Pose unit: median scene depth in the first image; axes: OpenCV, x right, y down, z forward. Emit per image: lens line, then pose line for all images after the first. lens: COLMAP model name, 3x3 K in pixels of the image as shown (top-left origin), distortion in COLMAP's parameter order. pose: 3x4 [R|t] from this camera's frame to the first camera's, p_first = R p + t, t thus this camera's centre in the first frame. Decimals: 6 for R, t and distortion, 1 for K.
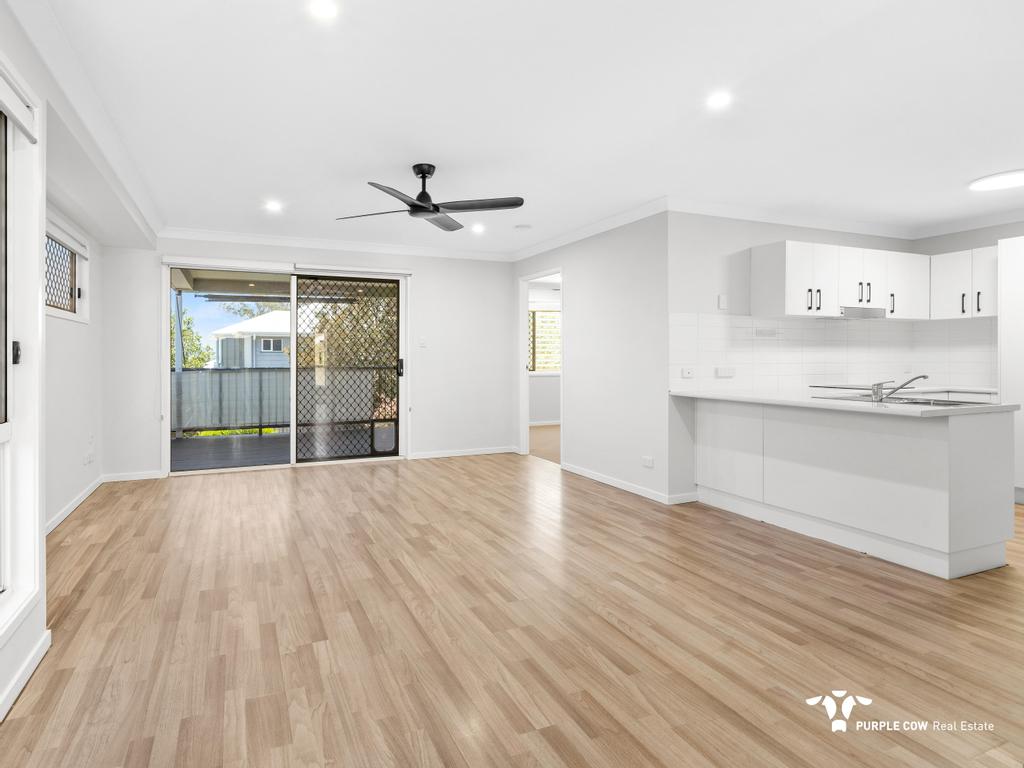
lens RADIAL K [[545.8, 0, 462.0], [0, 545.8, 377.4], [0, 0, 1]] dist [-0.000474, 0.001772]
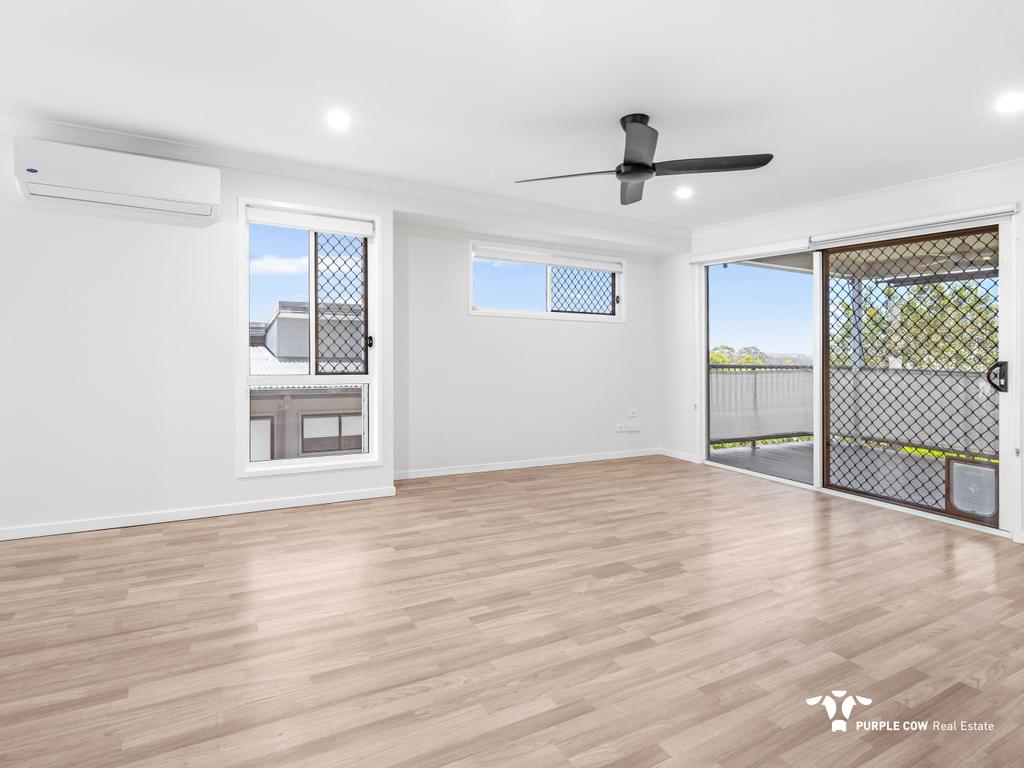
lens RADIAL K [[545.8, 0, 462.0], [0, 545.8, 377.4], [0, 0, 1]] dist [-0.000474, 0.001772]
pose [[0.076047, 0.063307, -0.995092, 0.798771], [-0.058564, 0.996543, 0.058924, -0.033572], [0.995383, 0.053796, 0.079492, 0.742063]]
